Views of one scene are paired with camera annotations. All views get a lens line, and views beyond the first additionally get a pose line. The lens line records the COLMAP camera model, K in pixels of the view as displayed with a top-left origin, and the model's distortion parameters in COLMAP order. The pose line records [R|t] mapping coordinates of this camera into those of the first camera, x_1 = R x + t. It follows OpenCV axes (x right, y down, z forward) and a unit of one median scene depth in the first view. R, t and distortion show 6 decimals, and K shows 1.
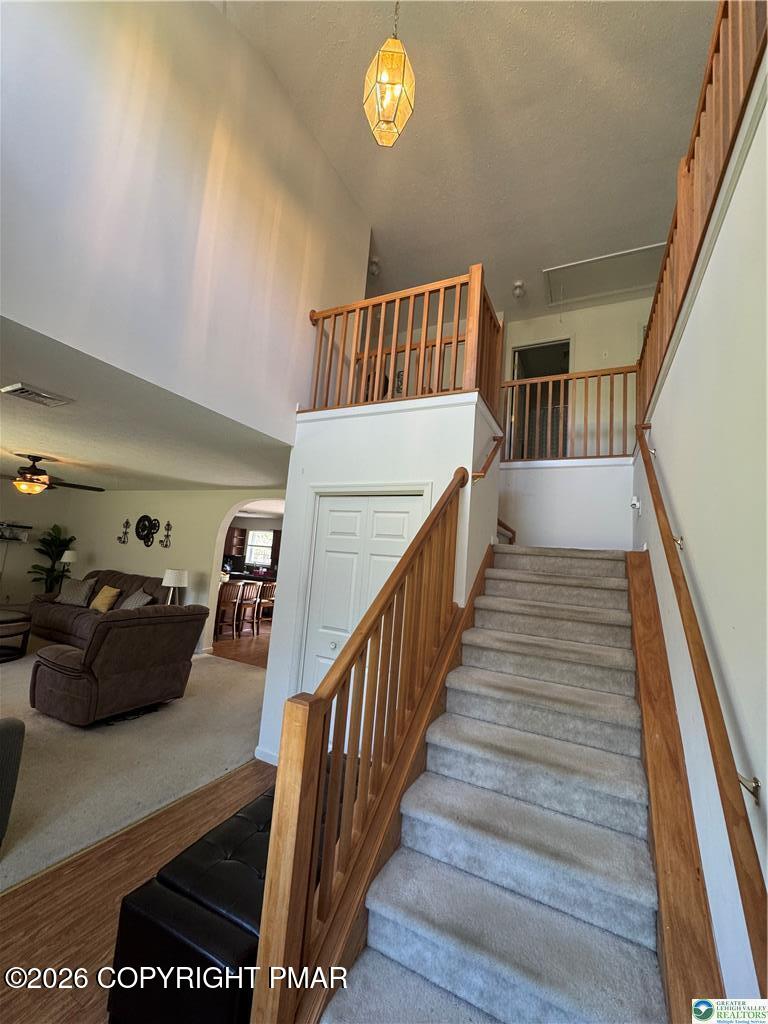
lens RADIAL K [[410.6, 0, 383.5], [0, 410.6, 511.1], [0, 0, 1]] dist [-0.002564, 0.000021]
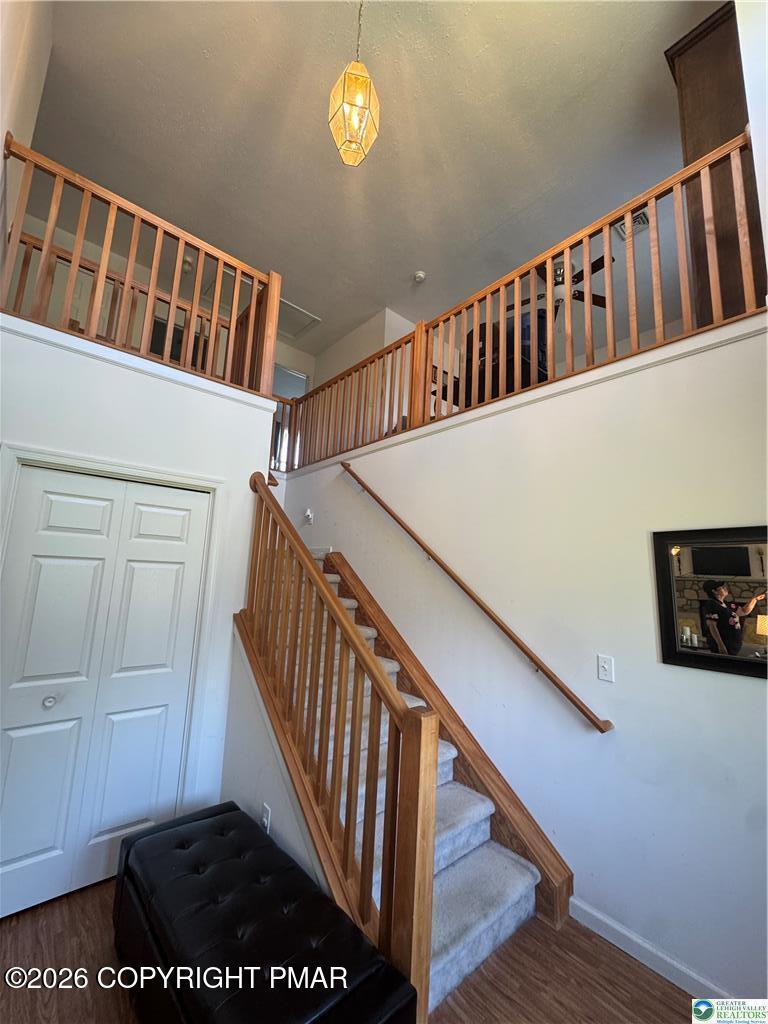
lens RADIAL K [[414.5, 0, 384.0], [0, 414.5, 512.0], [0, 0, 1]] dist [-0.002074, -0.000239]
pose [[0.382032, 0.077756, 0.920872, -0.577207], [-0.122341, 0.991939, -0.033002, -0.014313], [-0.916015, -0.100052, 0.388465, 0.304287]]
